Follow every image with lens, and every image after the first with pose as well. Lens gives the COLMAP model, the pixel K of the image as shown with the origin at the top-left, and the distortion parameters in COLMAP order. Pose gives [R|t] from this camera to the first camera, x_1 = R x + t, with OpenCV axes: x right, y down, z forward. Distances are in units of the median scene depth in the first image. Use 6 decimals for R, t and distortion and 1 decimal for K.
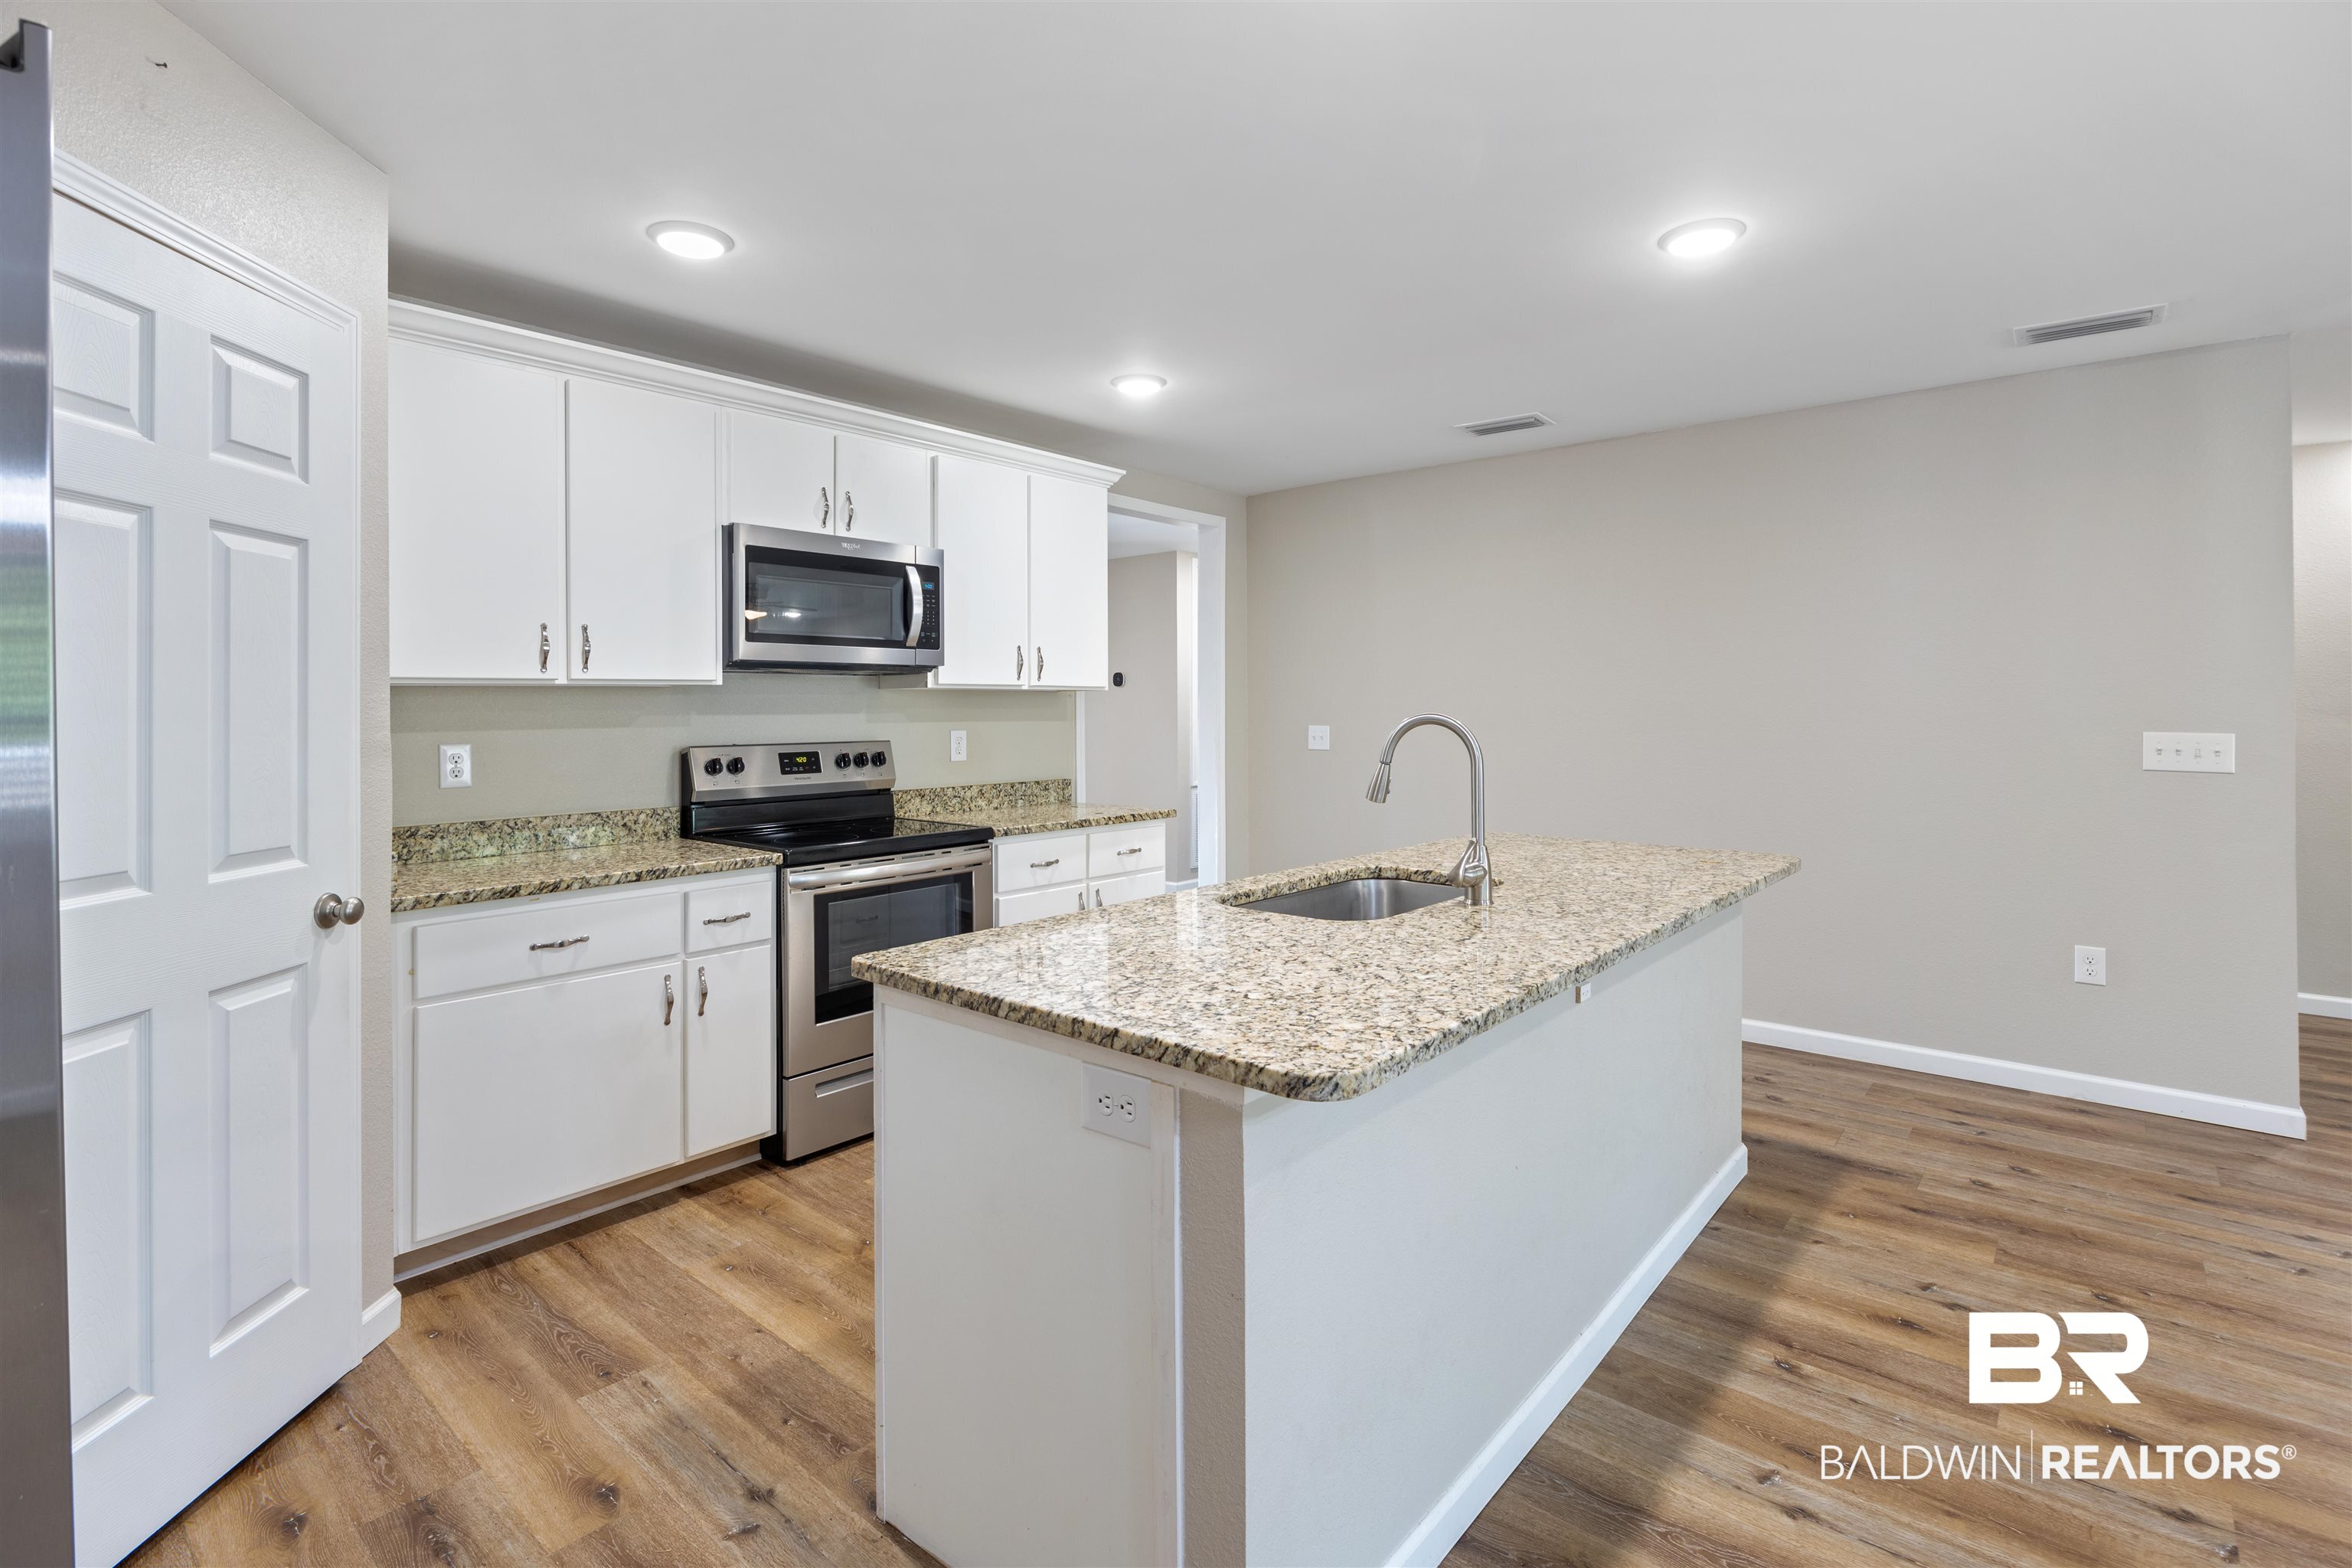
lens RADIAL K [[1098.3, 0, 1161.0], [0, 1098.3, 709.2], [0, 0, 1]] dist [-0.001219, -0.000582]
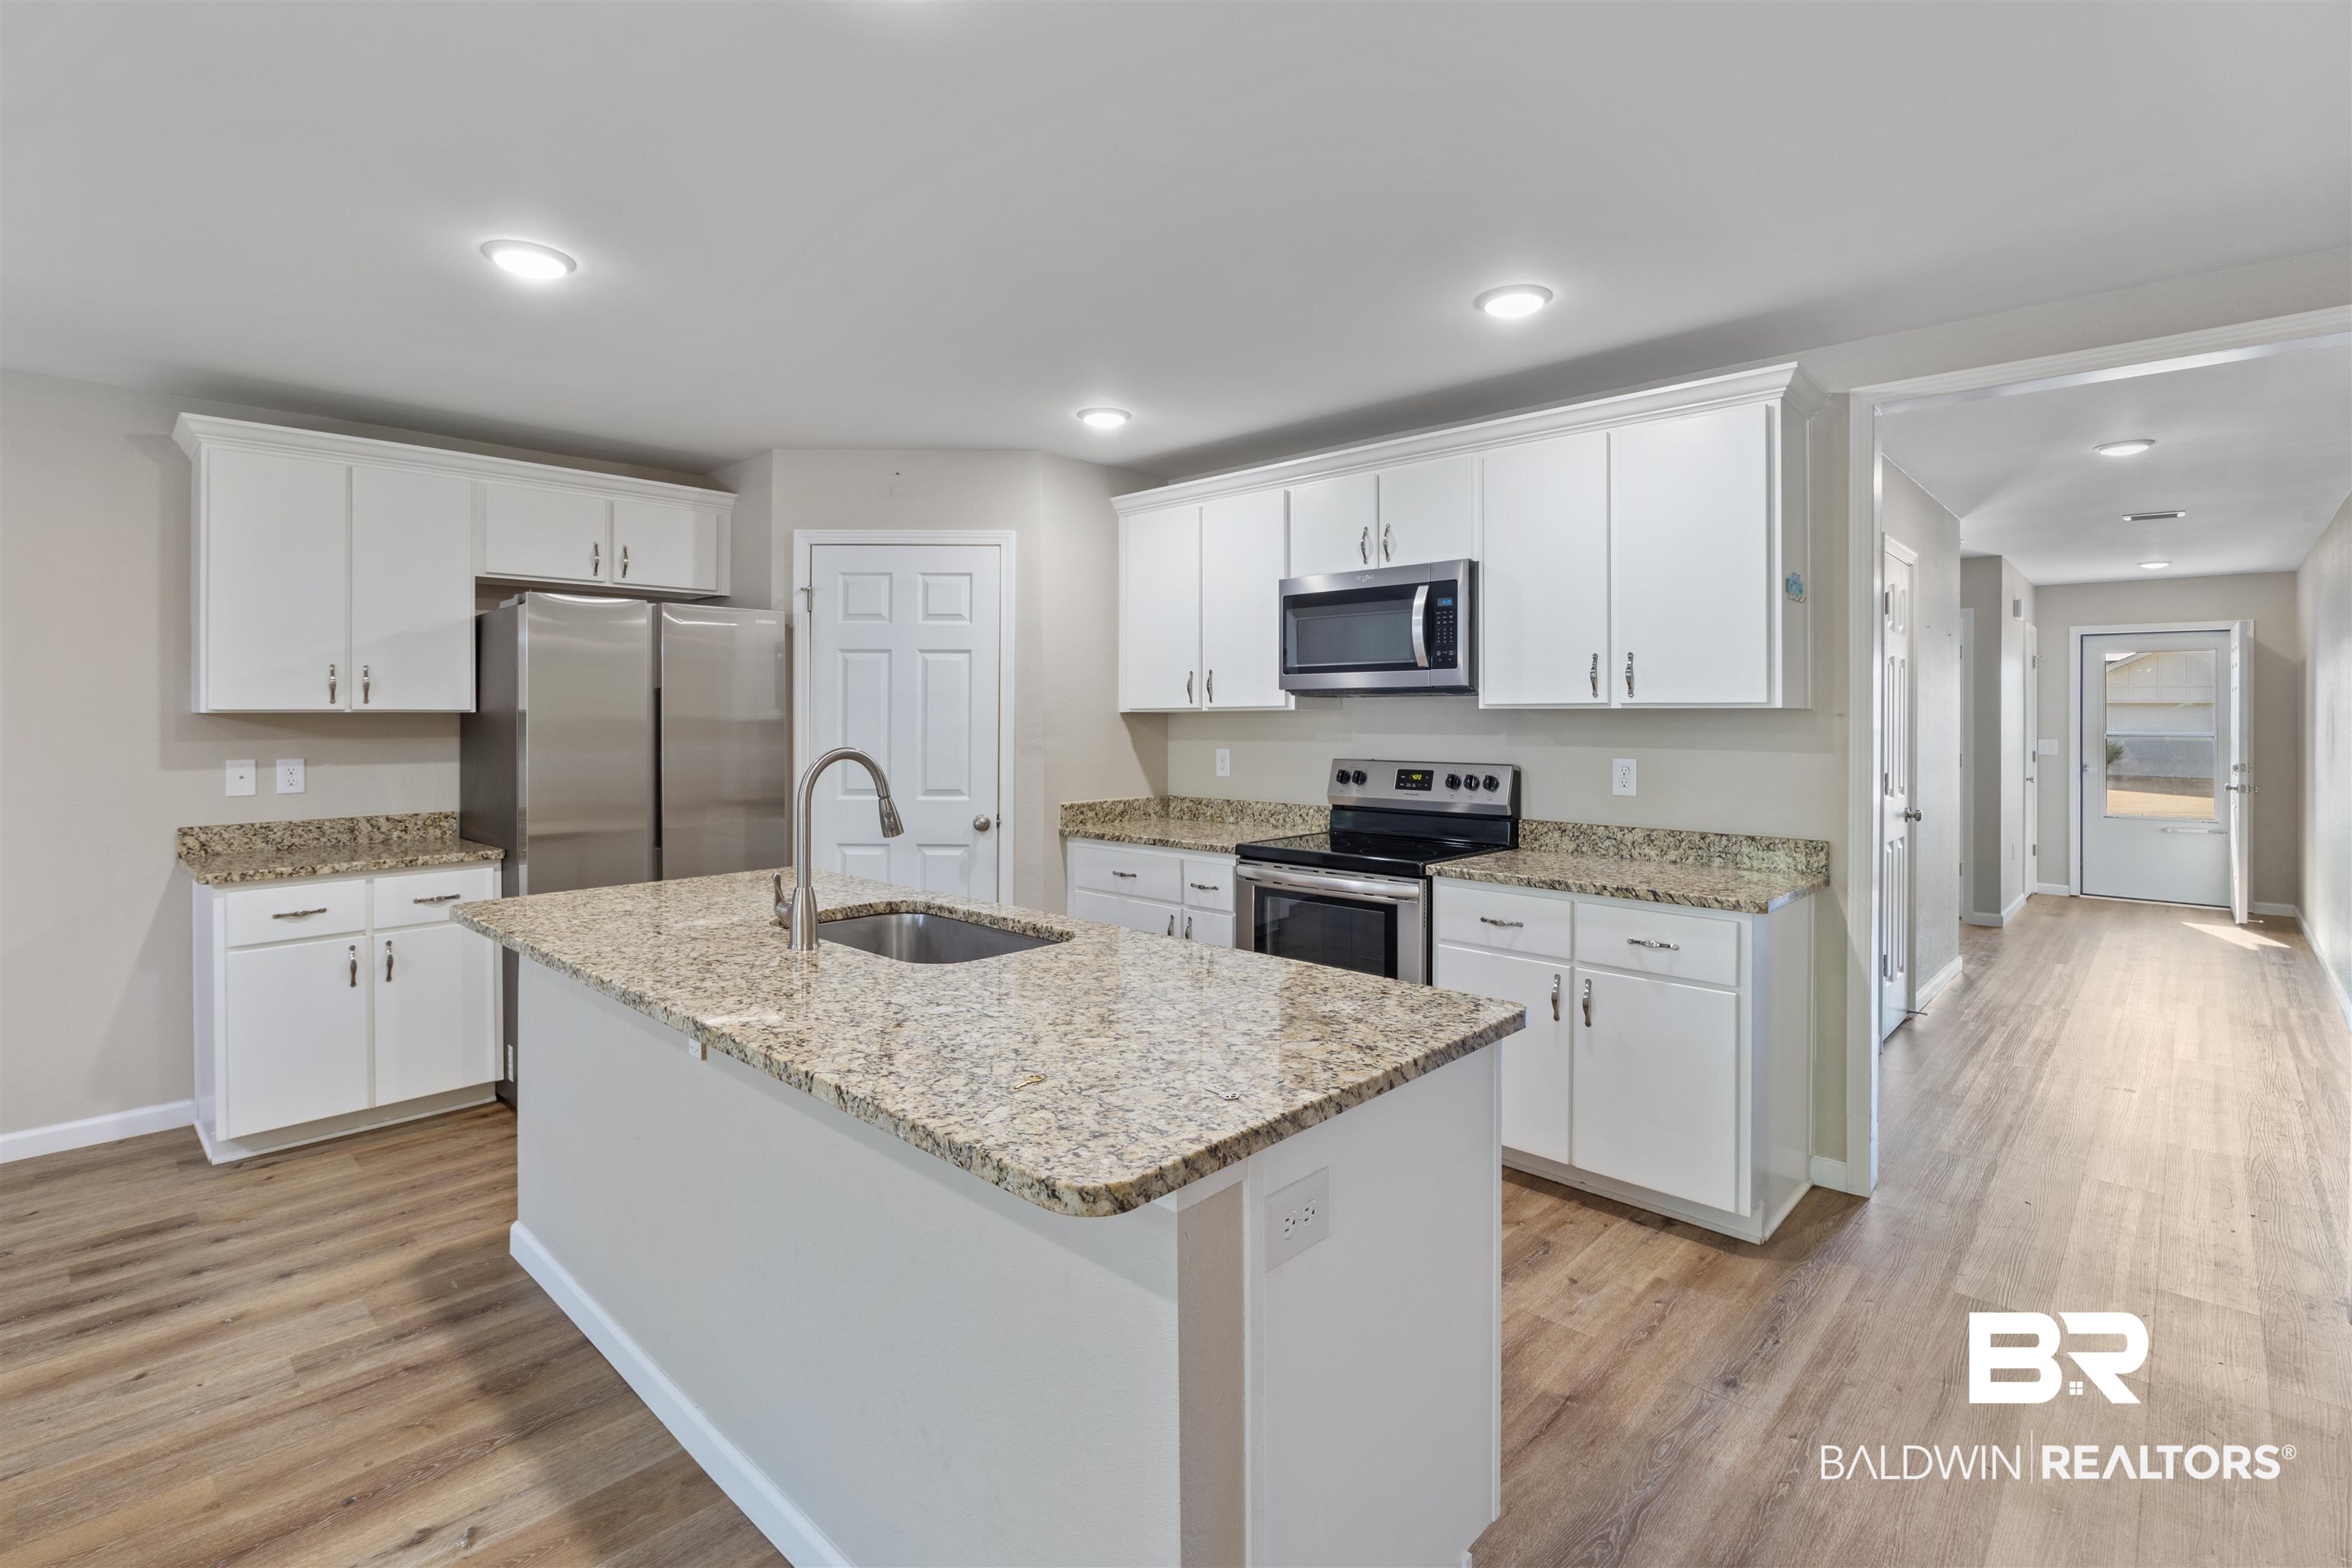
lens RADIAL K [[1045.2, 0, 1179.0], [0, 1045.2, 726.1], [0, 0, 1]] dist [-0.017004, 0.000666]
pose [[-0.019231, 0.011492, -0.999749, 0.852387], [-0.002309, 0.999931, 0.011539, -0.018282], [0.999812, 0.002530, -0.019203, 0.970905]]
